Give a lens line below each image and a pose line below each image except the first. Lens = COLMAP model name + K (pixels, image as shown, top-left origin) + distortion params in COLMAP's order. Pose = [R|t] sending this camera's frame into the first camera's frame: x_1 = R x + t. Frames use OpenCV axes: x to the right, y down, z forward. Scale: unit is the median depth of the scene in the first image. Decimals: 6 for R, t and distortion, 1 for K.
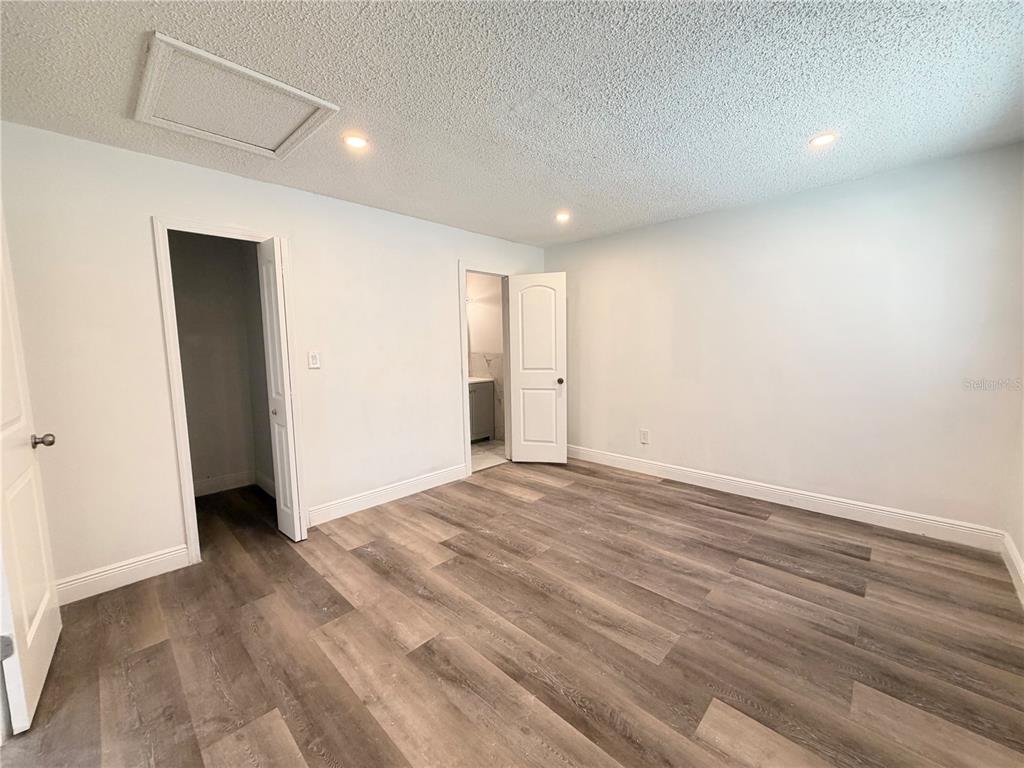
lens RADIAL K [[406.2, 0, 509.3], [0, 406.2, 384.3], [0, 0, 1]] dist [-0.002492, -0.000224]
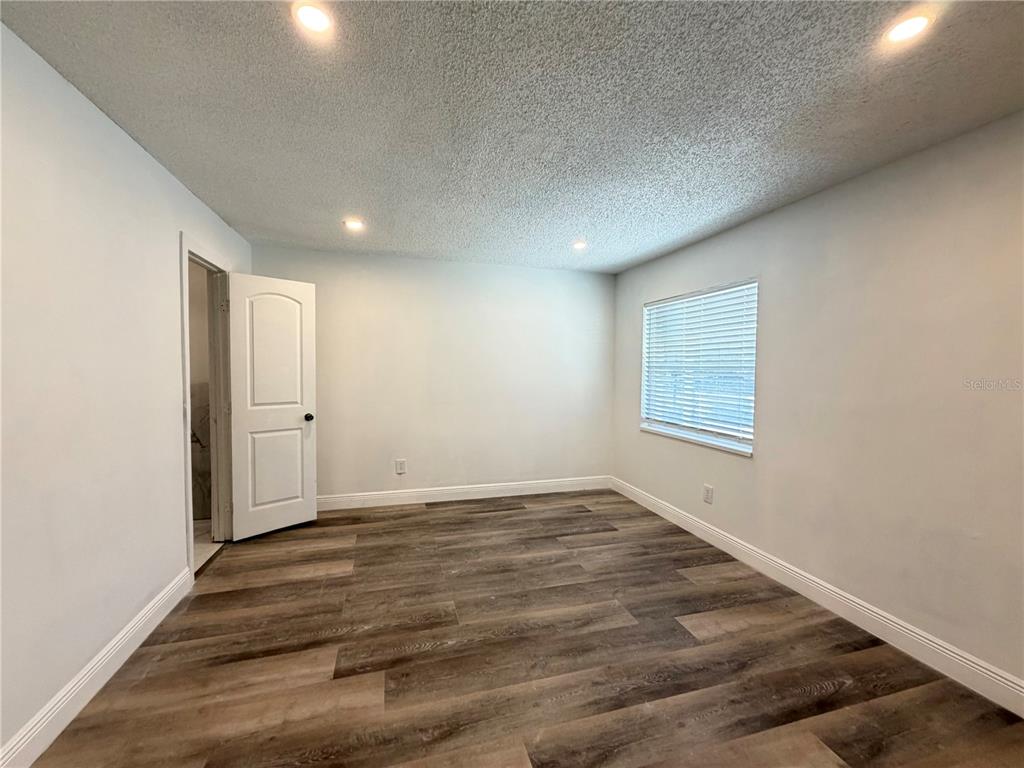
lens RADIAL K [[406.2, 0, 509.7], [0, 406.2, 385.2], [0, 0, 1]] dist [-0.002492, -0.000224]
pose [[0.496342, -0.012496, 0.868037, -0.544078], [0.069433, 0.997265, -0.025345, -0.034574], [-0.865346, 0.072851, 0.495852, 0.377515]]
